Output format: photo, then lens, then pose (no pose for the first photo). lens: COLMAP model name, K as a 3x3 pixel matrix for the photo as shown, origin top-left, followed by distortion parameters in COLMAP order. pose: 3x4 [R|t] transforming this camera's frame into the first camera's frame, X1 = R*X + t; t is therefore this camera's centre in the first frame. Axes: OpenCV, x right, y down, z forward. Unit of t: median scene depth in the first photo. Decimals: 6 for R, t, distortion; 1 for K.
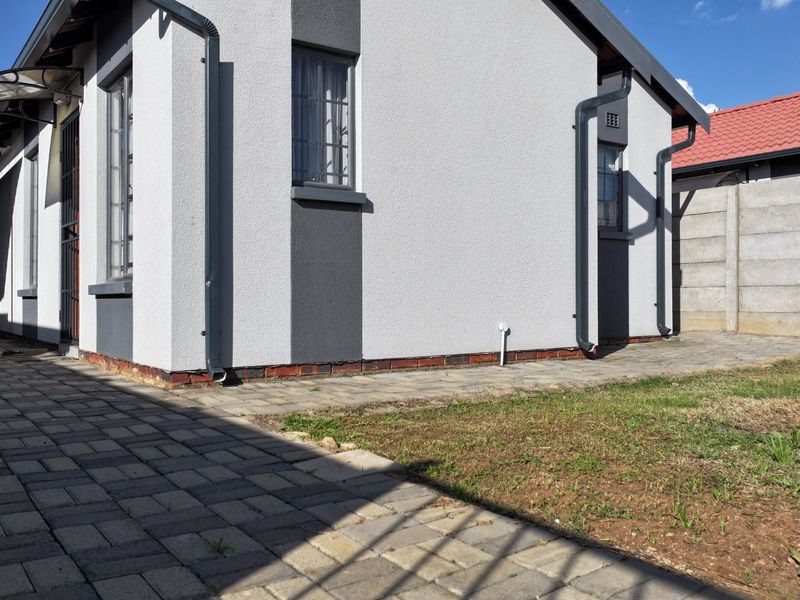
lens RADIAL K [[745.6, 0, 394.4], [0, 745.6, 295.1], [0, 0, 1]] dist [-0.001247, 0.000000]
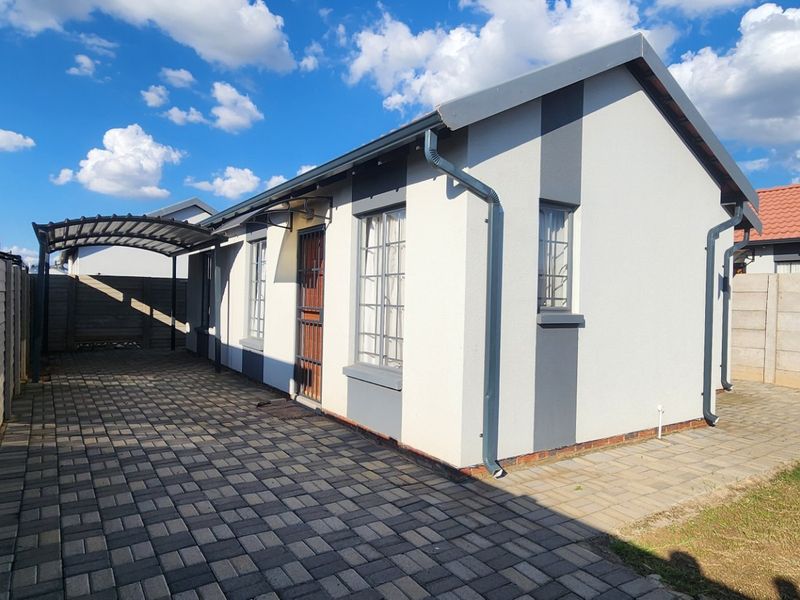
lens RADIAL K [[525.2, 0, 407.4], [0, 525.2, 303.7], [0, 0, 1]] dist [-0.000879, 0.000293]
pose [[0.999397, 0.025722, -0.023322, -0.310445], [-0.025517, 0.999634, 0.009017, -0.151391], [0.023546, -0.008417, 0.999687, 0.089144]]
